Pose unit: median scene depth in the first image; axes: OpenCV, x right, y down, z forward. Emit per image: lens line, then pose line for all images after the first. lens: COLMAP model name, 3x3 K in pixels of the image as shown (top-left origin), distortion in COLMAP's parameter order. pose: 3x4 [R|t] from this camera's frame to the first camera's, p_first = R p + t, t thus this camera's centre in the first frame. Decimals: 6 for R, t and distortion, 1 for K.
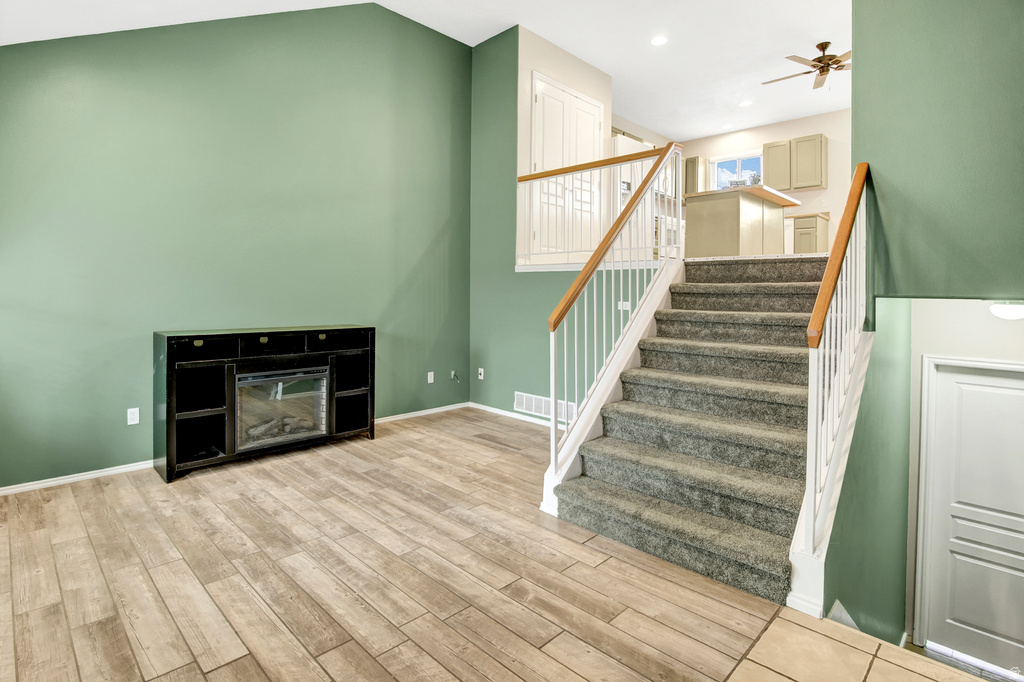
lens RADIAL K [[517.2, 0, 505.5], [0, 517.2, 346.1], [0, 0, 1]] dist [-0.014017, -0.000814]
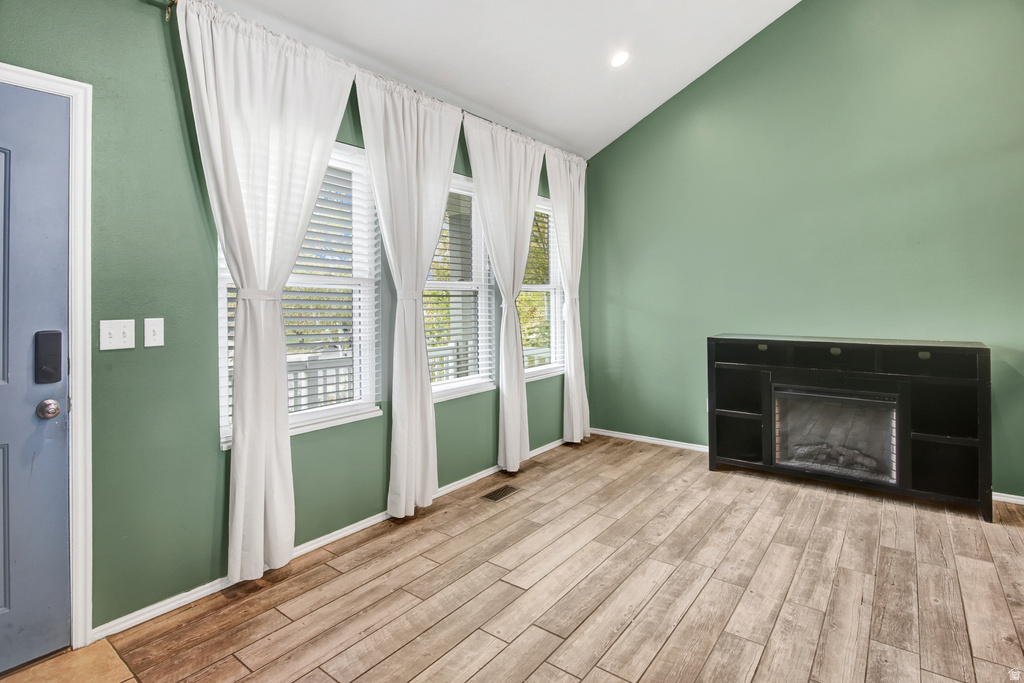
lens RADIAL K [[517.2, 0, 508.0], [0, 517.2, 324.8], [0, 0, 1]] dist [-0.014017, -0.000814]
pose [[0.135677, 0.039378, -0.989970, 0.457136], [-0.092612, 0.995339, 0.026899, -0.042970], [0.986415, 0.088034, 0.138691, 0.477649]]
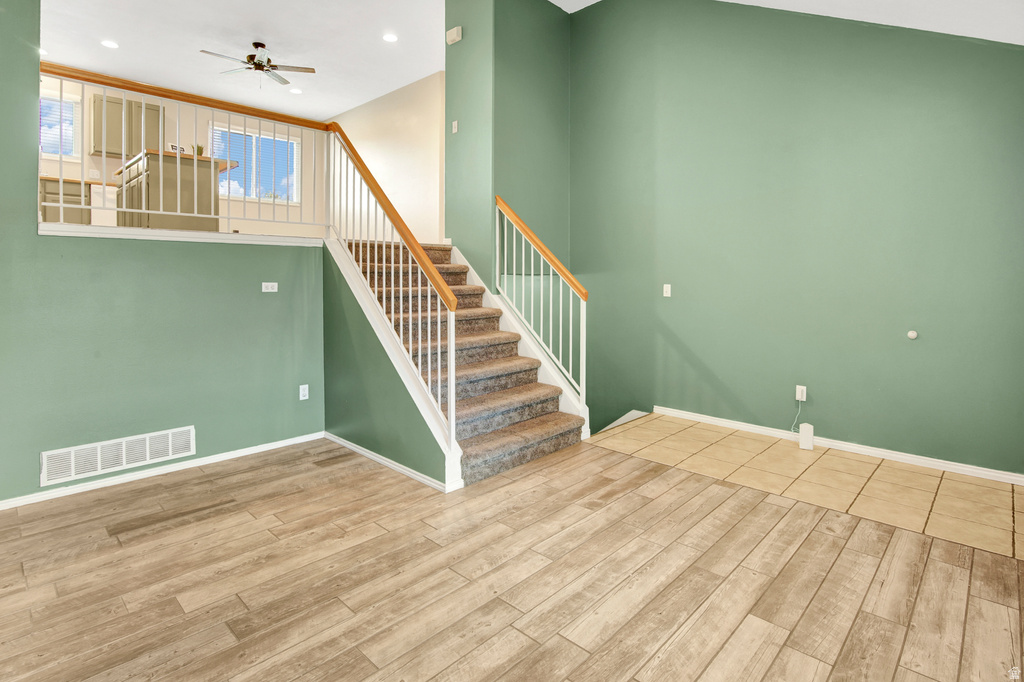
lens RADIAL K [[517.2, 0, 502.1], [0, 517.2, 337.6], [0, 0, 1]] dist [-0.014017, -0.000814]
pose [[-0.017200, -0.128127, 0.991609, -0.971804], [0.097040, 0.986859, 0.129197, -0.105060], [-0.995132, 0.098448, -0.004540, 0.959189]]
